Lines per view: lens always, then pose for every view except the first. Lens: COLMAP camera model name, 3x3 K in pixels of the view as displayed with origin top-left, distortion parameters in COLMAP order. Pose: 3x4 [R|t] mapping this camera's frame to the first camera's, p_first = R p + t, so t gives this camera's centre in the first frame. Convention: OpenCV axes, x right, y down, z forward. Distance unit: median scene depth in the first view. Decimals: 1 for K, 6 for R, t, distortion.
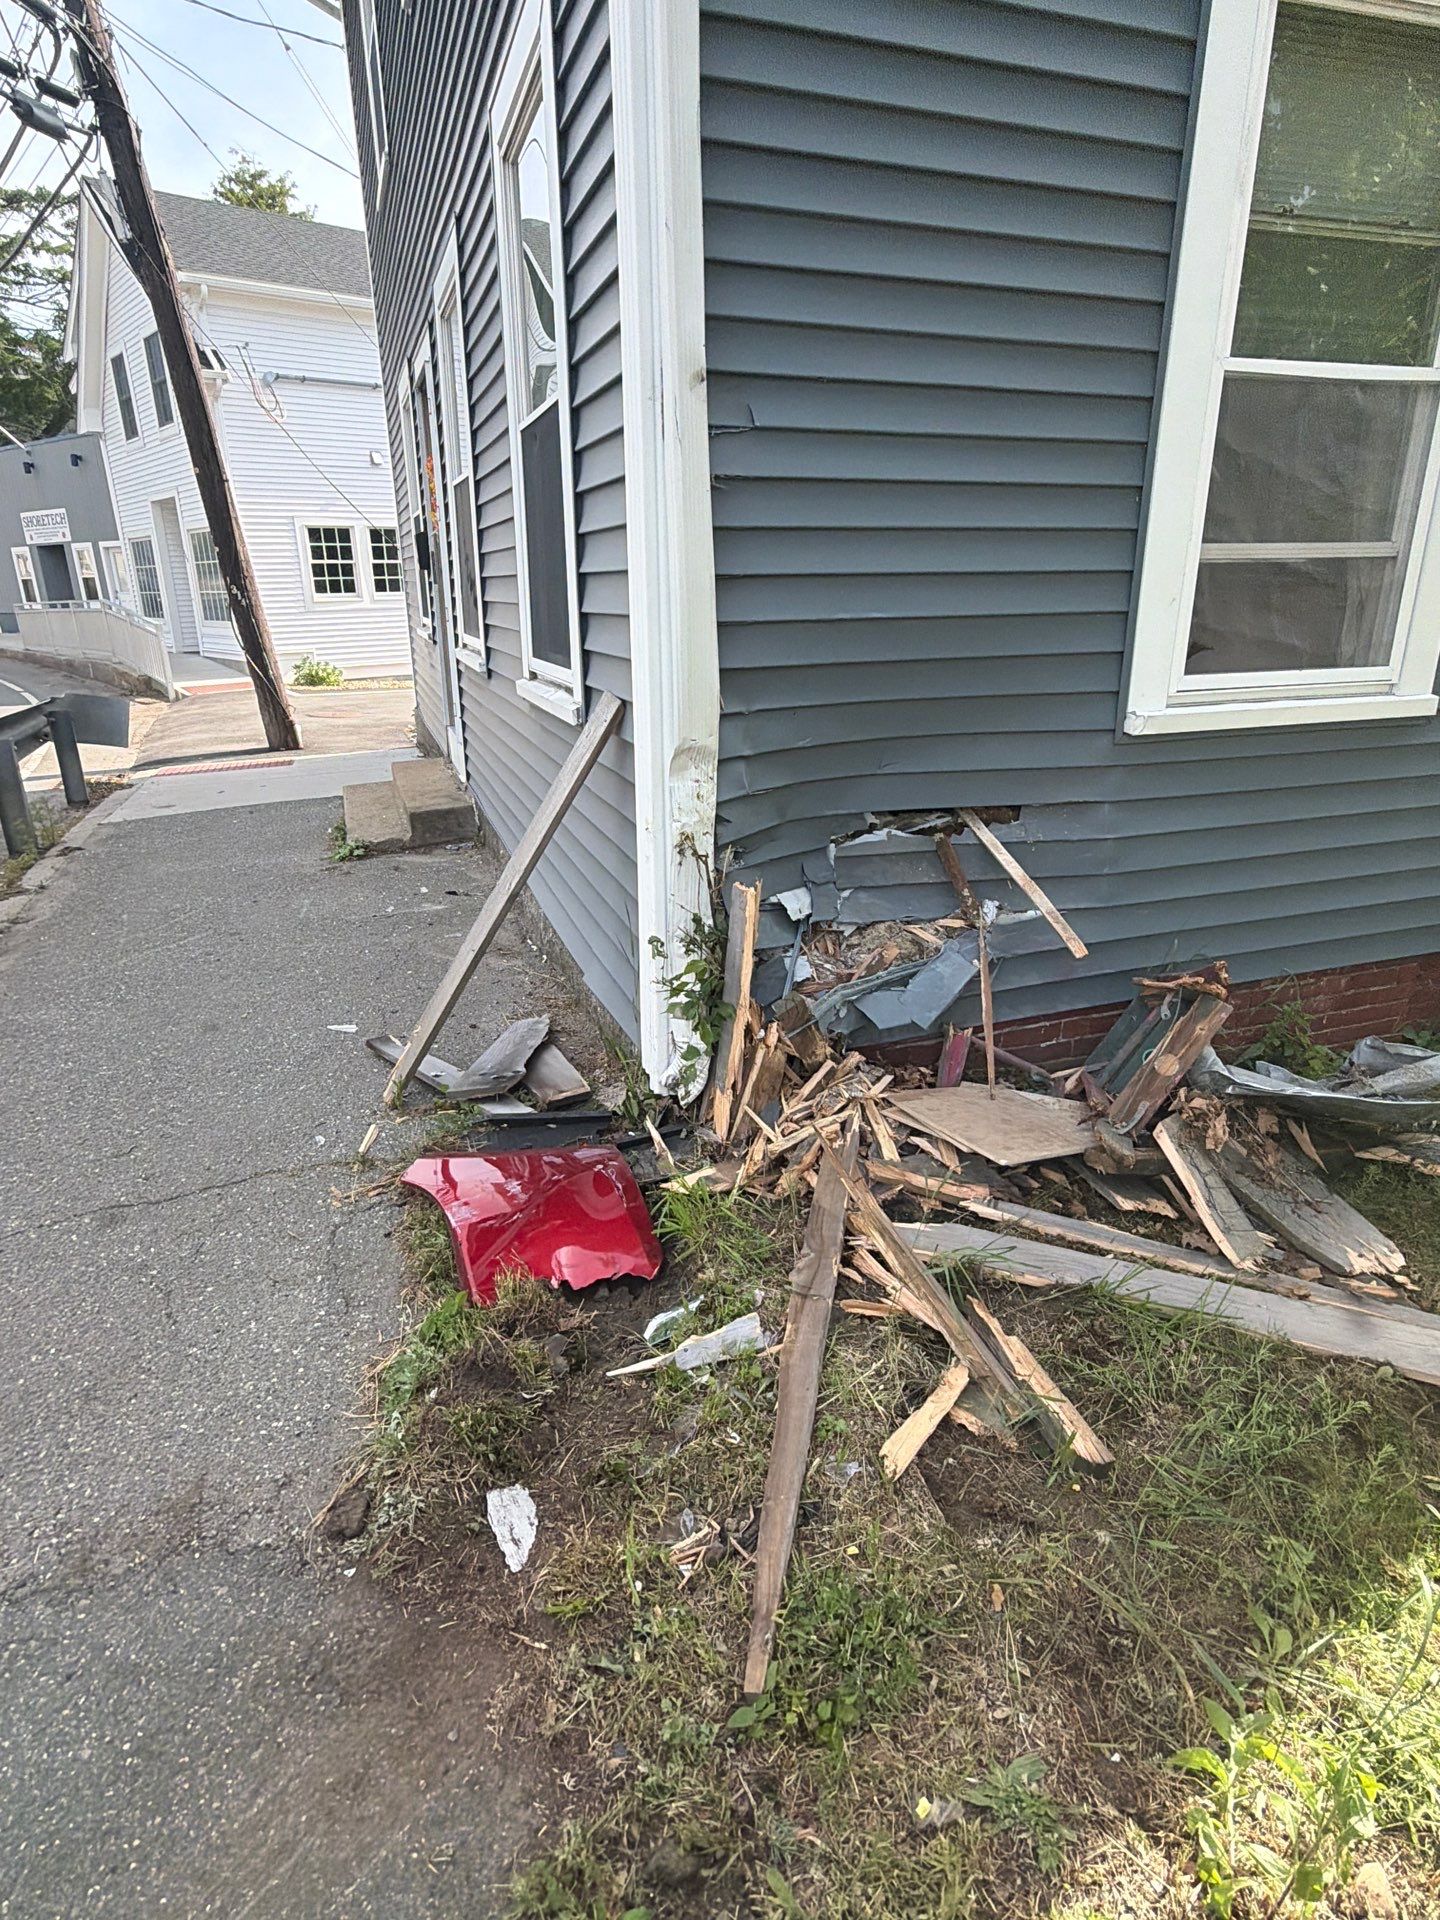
lens RADIAL K [[1067.5, 0, 726.3], [0, 1067.5, 952.9], [0, 0, 1]] dist [0.002303, 0.001680]
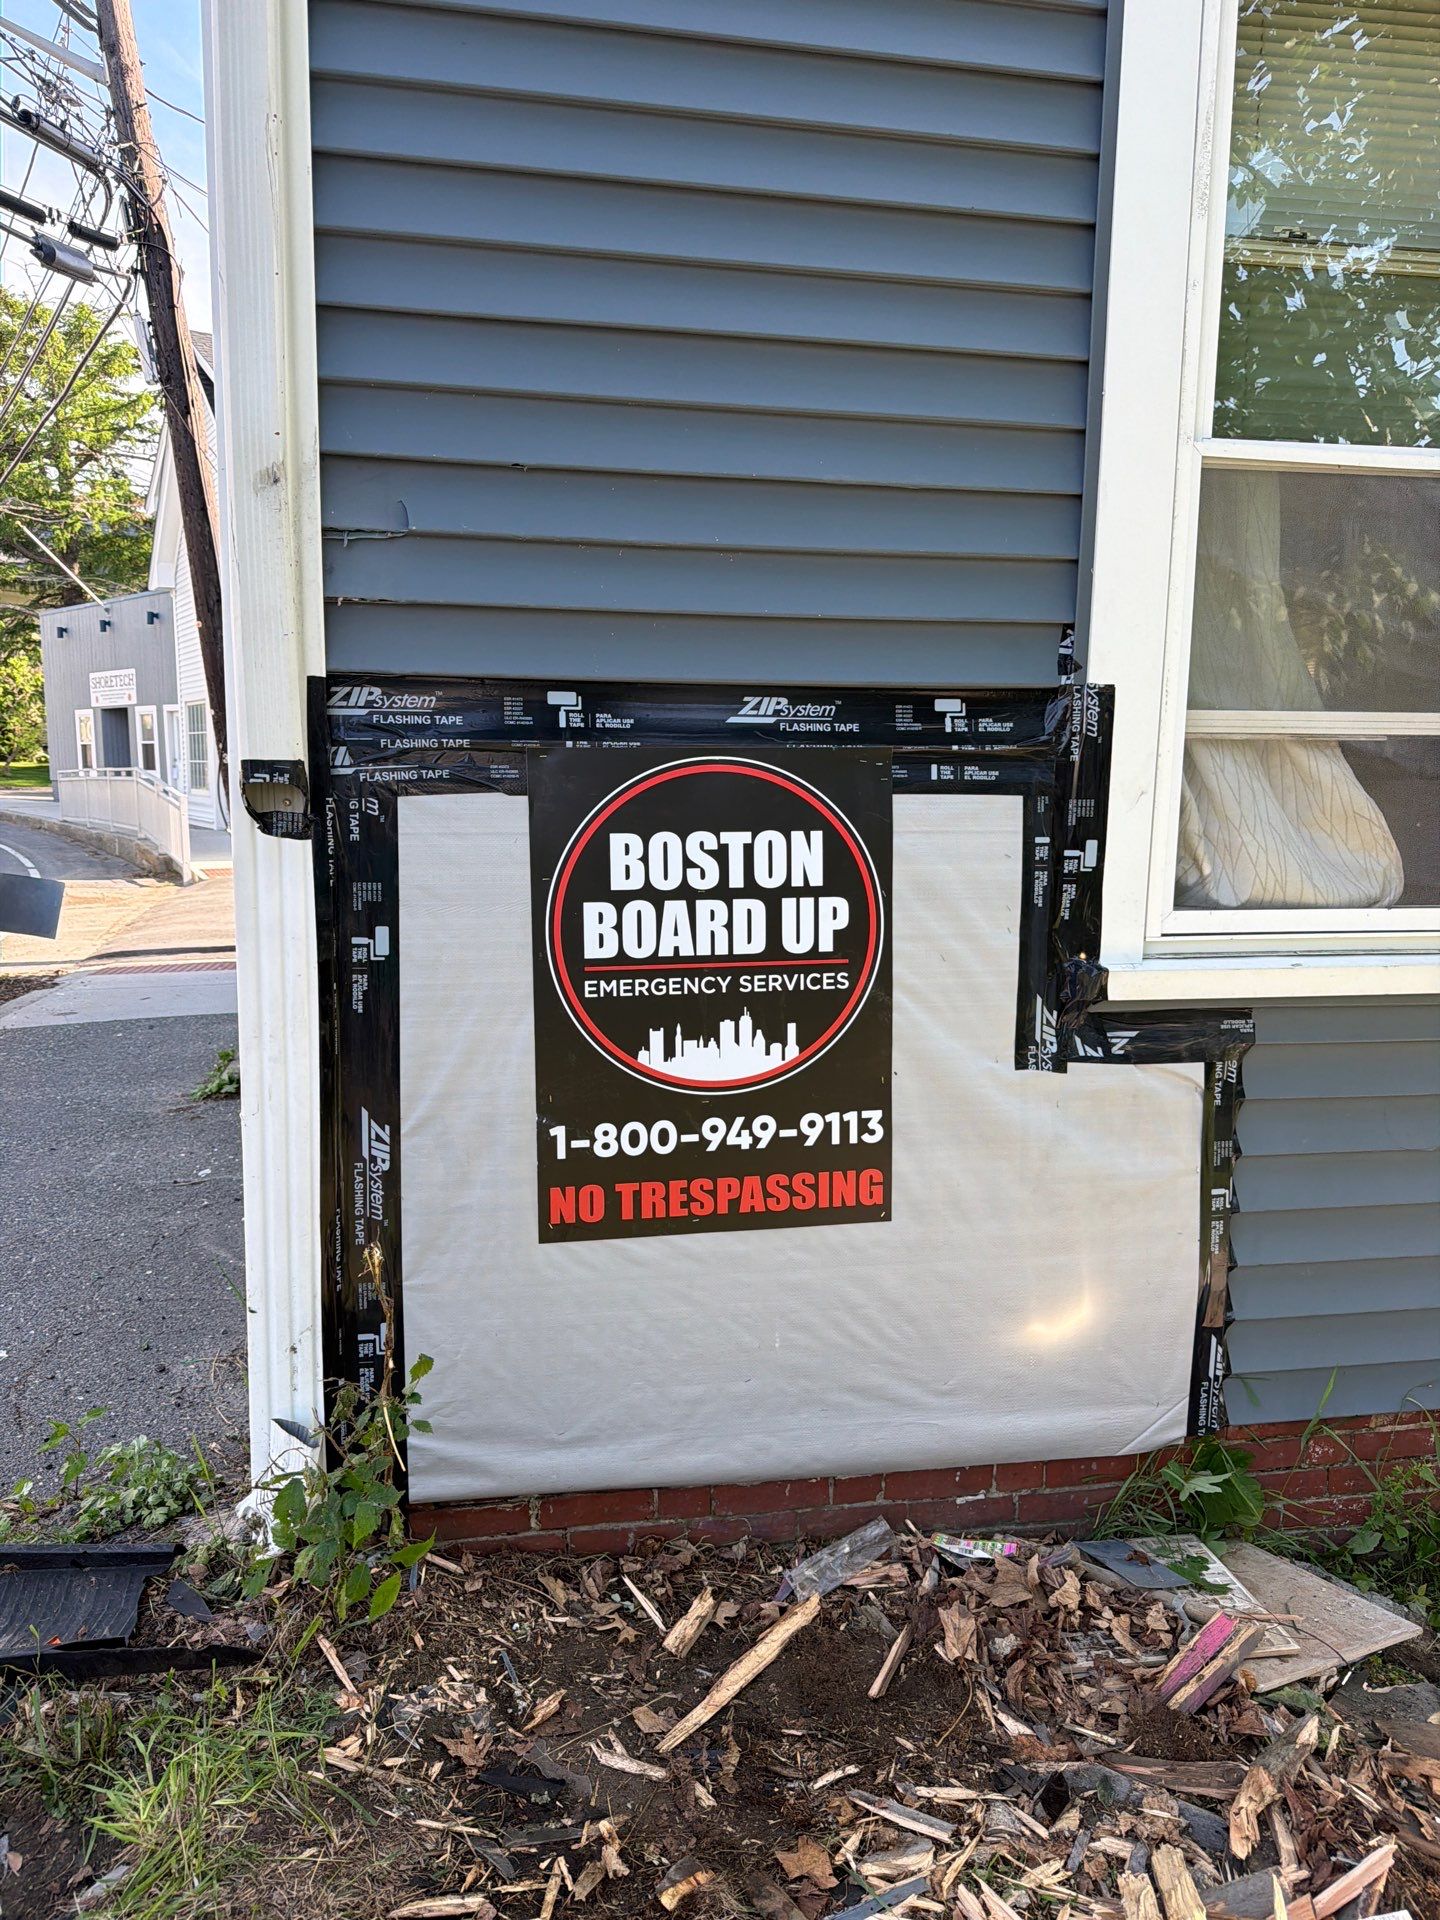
lens RADIAL K [[1349.0, 0, 705.0], [0, 1349.0, 963.6], [0, 0, 1]] dist [0.037872, -0.053809]
pose [[0.987142, 0.045165, -0.153329, 0.277401], [-0.072989, 0.980769, -0.181010, -0.065911], [0.142205, 0.189874, 0.971455, 0.194605]]
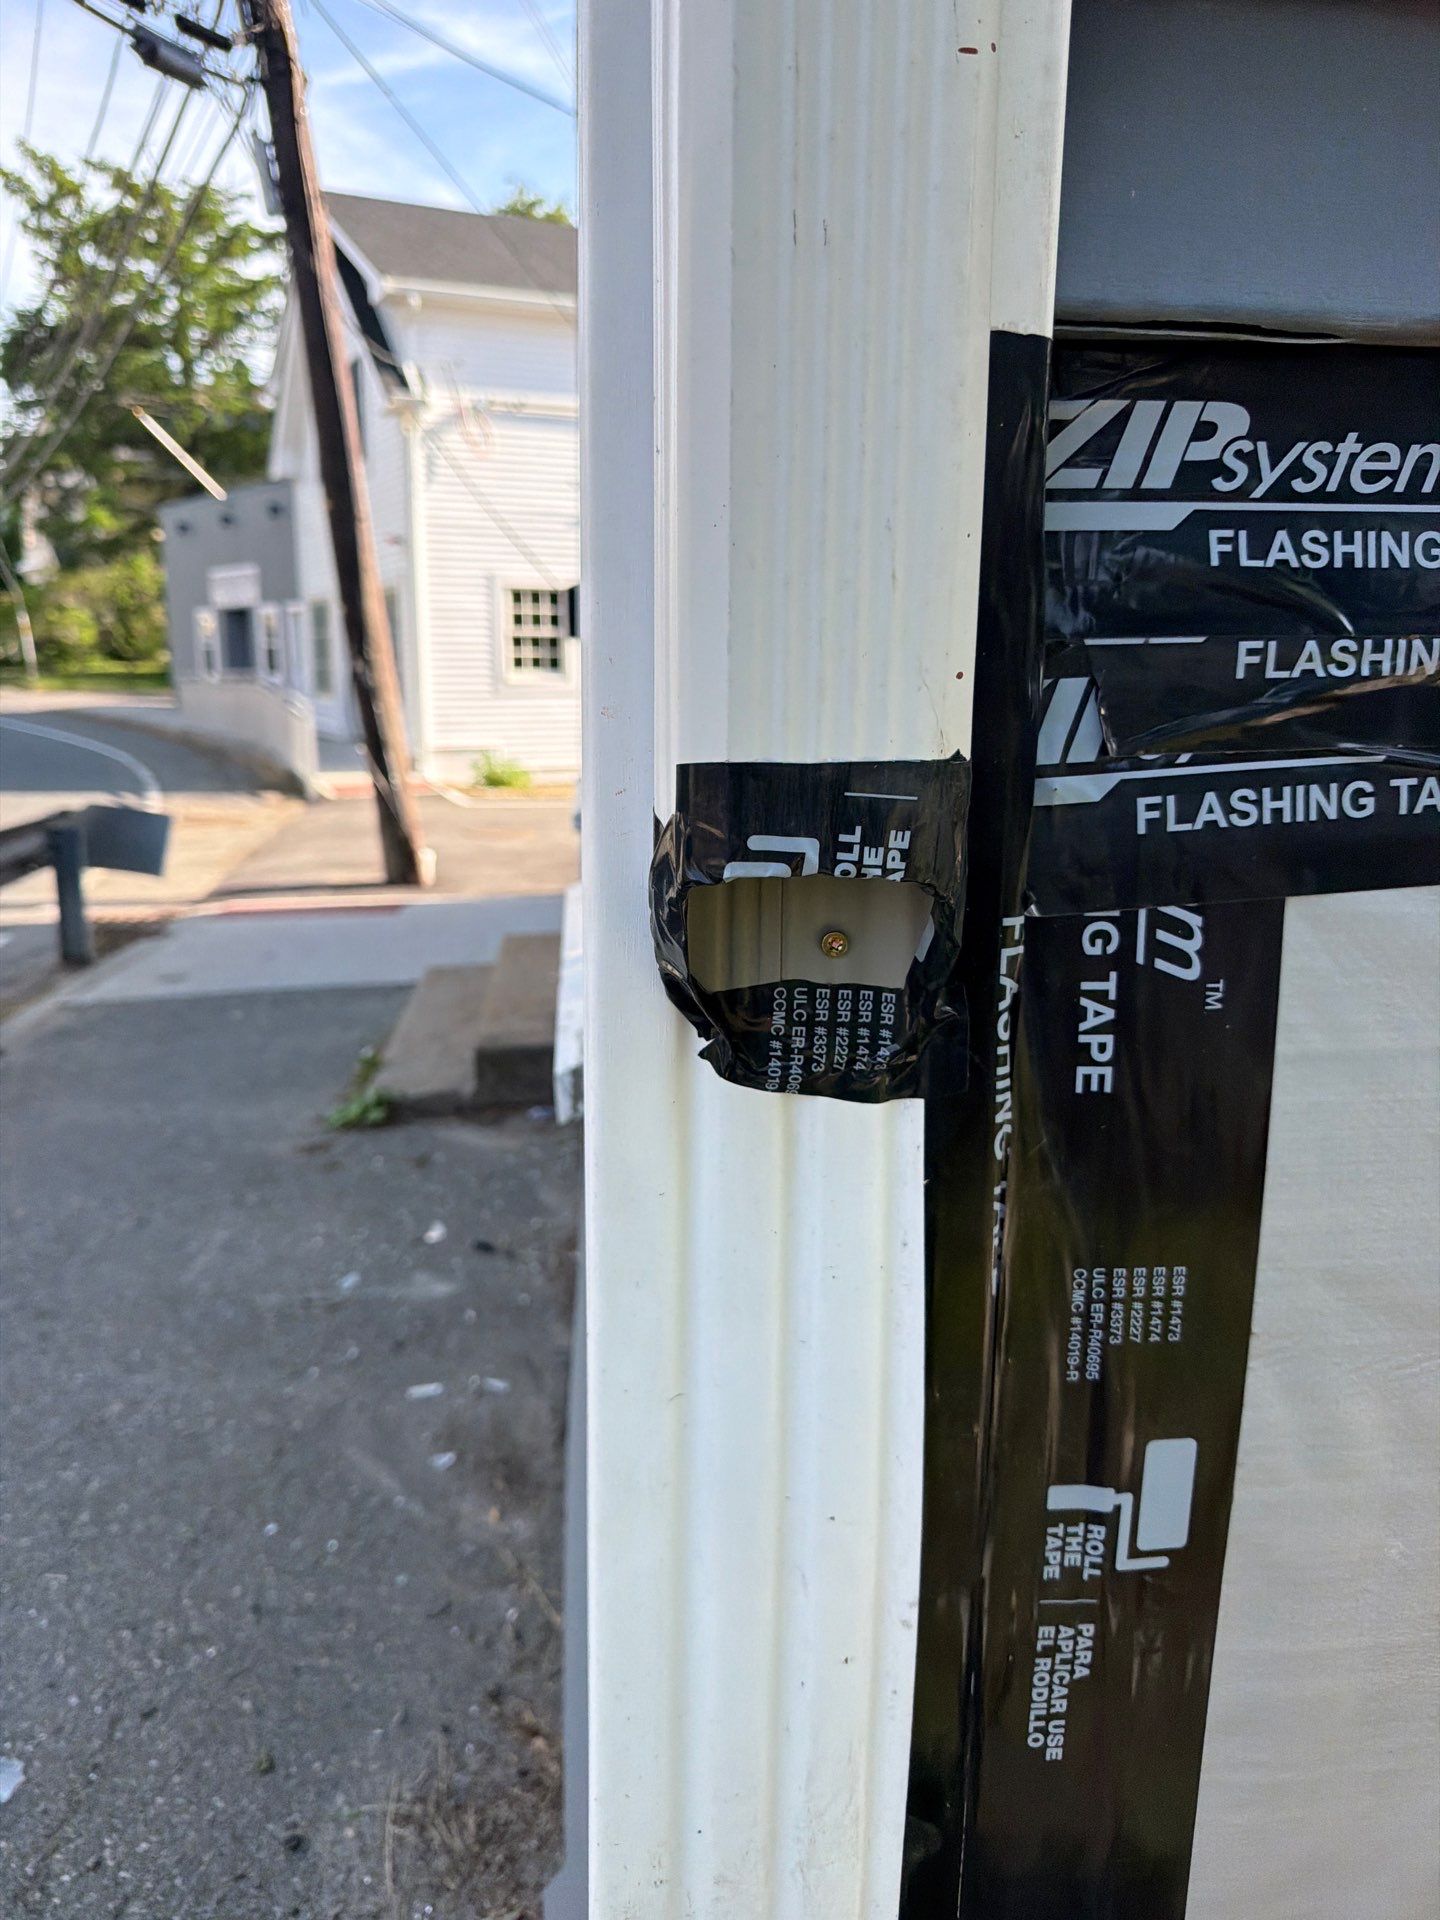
lens RADIAL K [[1376.1, 0, 710.0], [0, 1376.1, 949.1], [0, 0, 1]] dist [0.027554, -0.061934]
pose [[0.970216, 0.068099, -0.232471, -0.015515], [-0.097591, 0.988229, -0.117807, -0.232860], [0.221712, 0.136986, 0.965442, 0.661494]]
